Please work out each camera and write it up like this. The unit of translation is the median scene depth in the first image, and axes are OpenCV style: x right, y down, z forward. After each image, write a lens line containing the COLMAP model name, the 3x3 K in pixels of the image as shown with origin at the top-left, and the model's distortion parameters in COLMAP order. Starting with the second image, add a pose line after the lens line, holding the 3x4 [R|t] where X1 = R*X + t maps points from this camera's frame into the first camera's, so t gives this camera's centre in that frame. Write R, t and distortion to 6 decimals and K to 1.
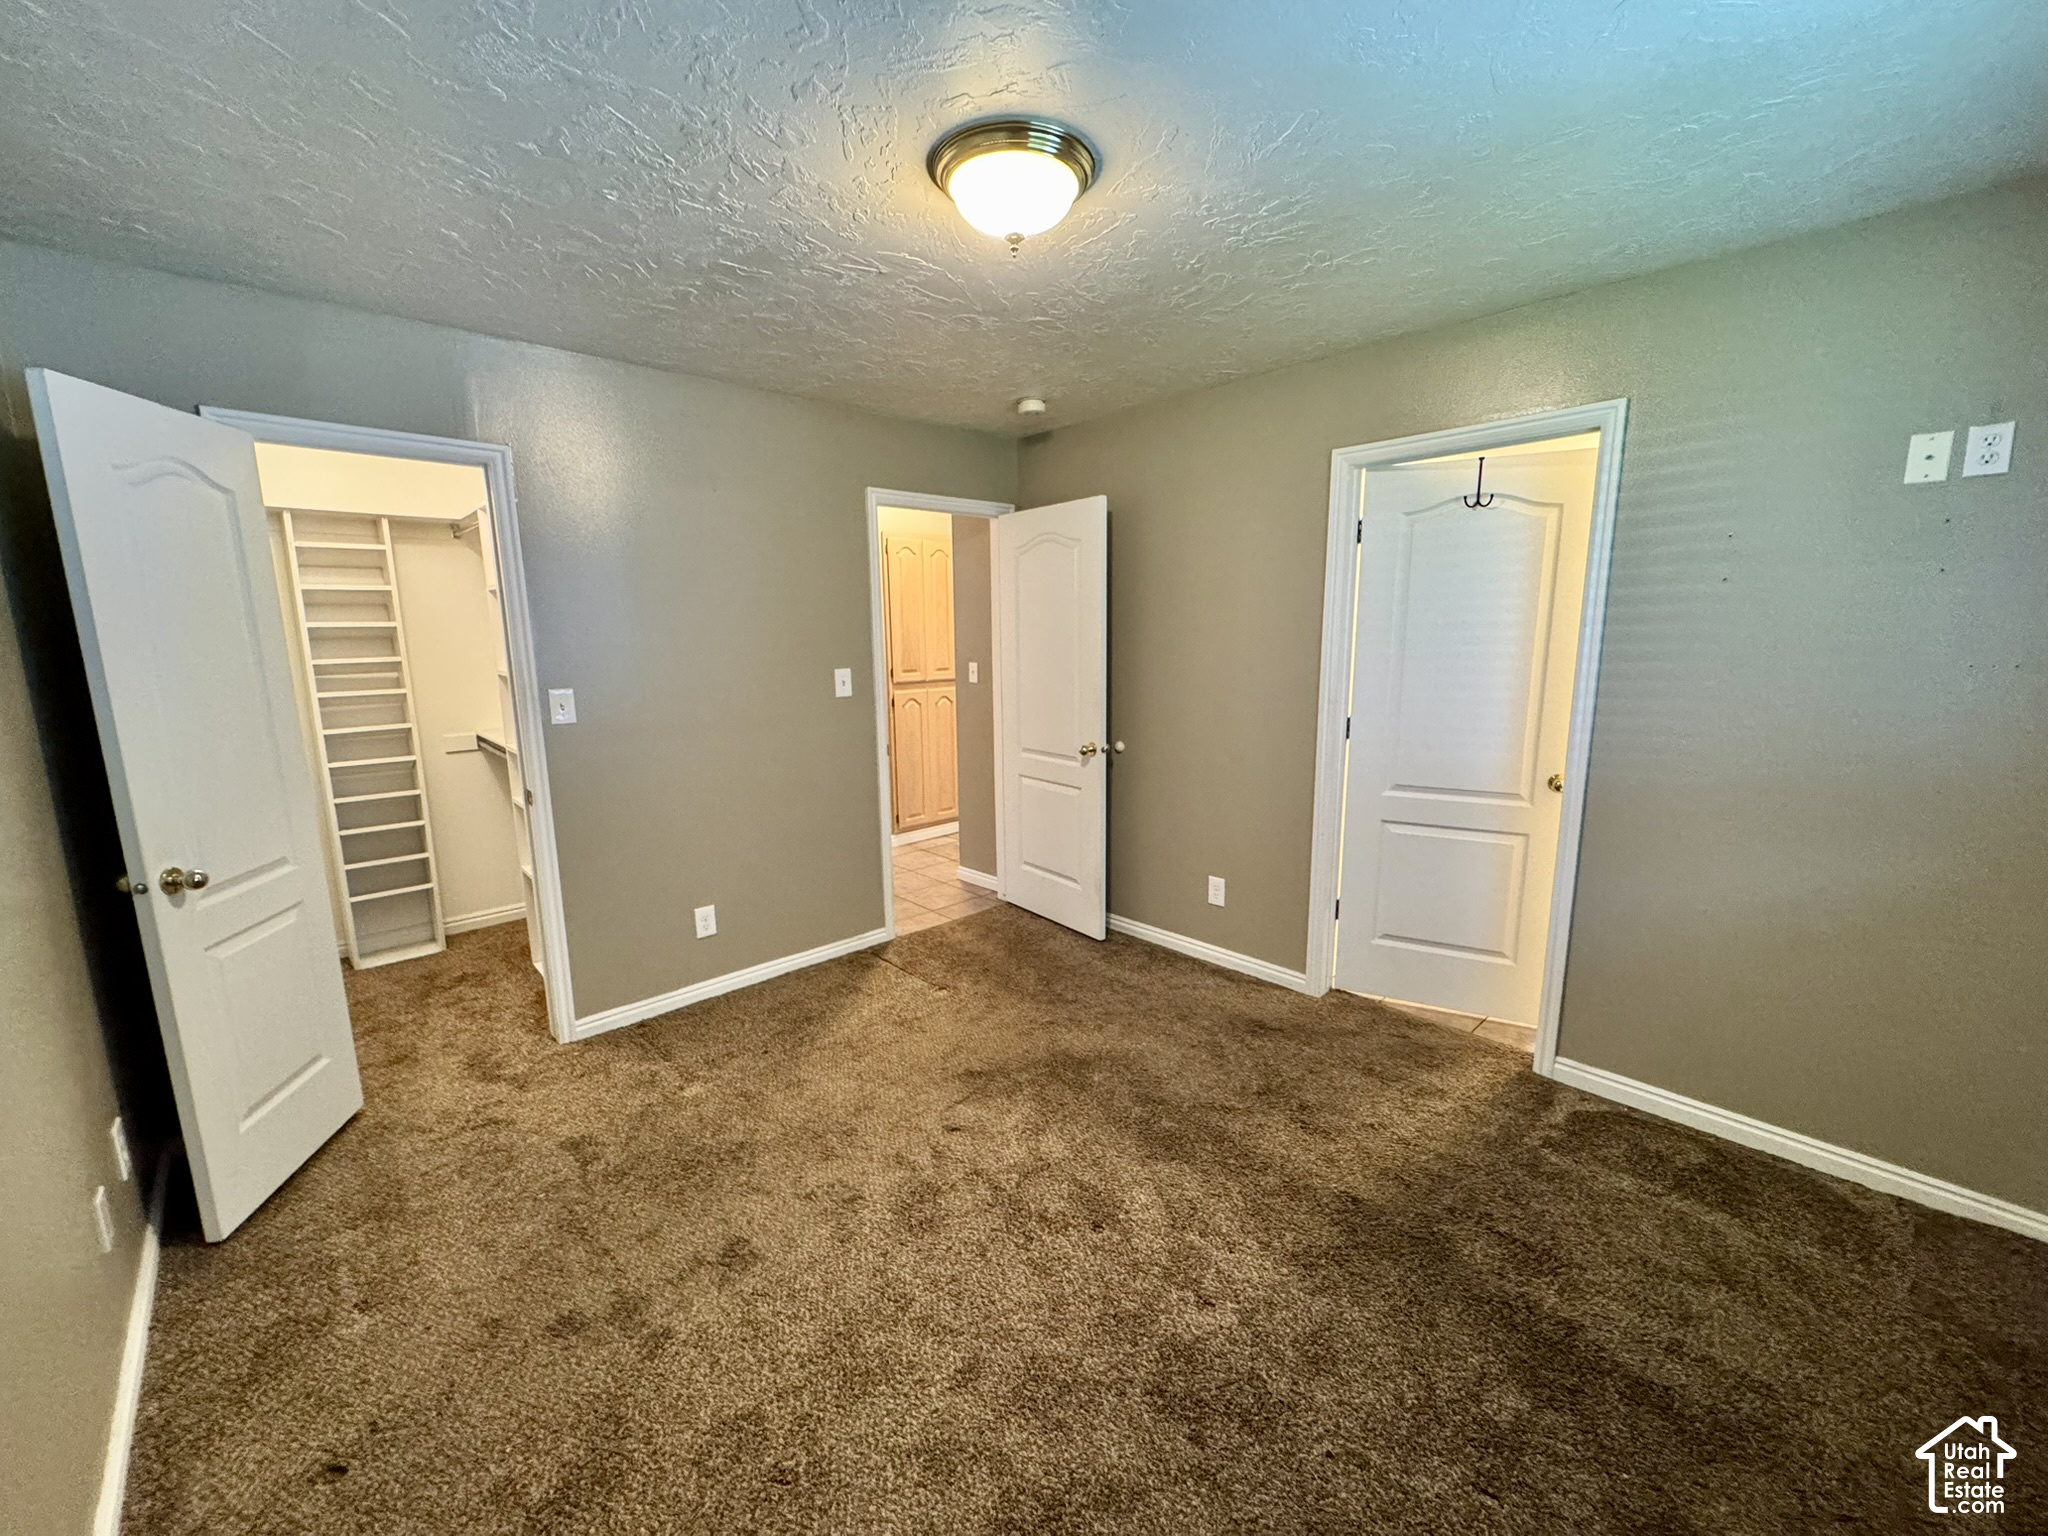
lens RADIAL K [[813.8, 0, 1024.0], [0, 813.8, 768.0], [0, 0, 1]] dist [0.000004, -0.000073]
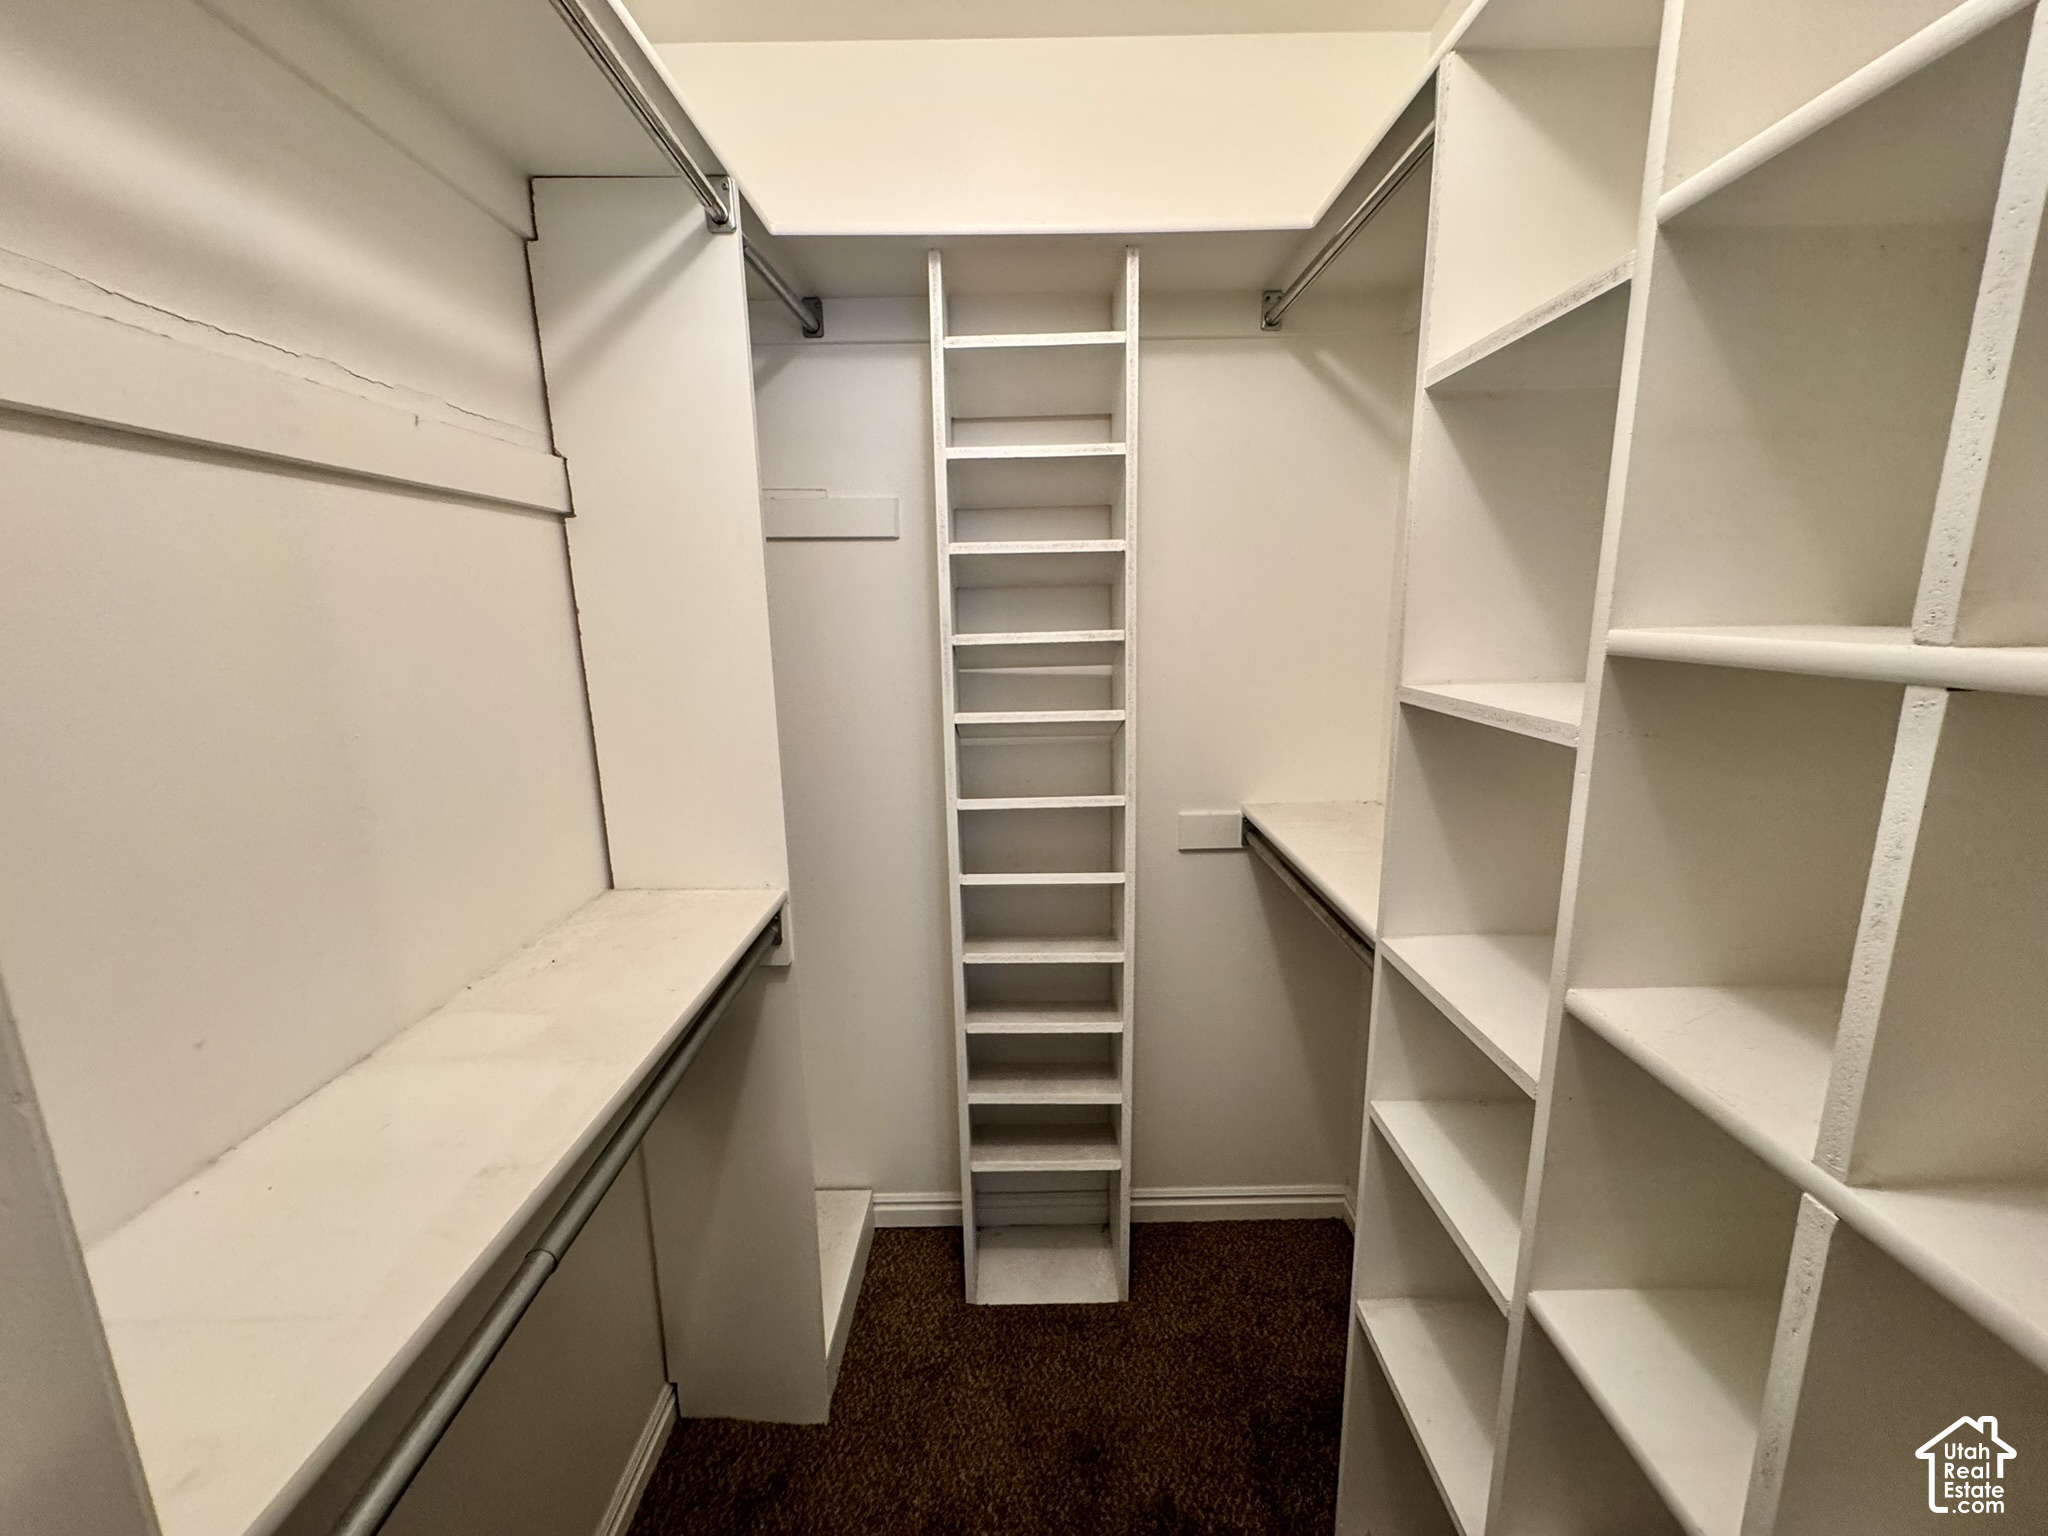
lens RADIAL K [[813.8, 0, 1024.0], [0, 813.8, 768.0], [0, 0, 1]] dist [0.000004, -0.000073]
pose [[0.718925, 0.120723, -0.684524, -0.503605], [-0.103359, 0.992421, 0.066471, -0.088223], [0.687360, 0.022964, 0.725954, 0.659835]]
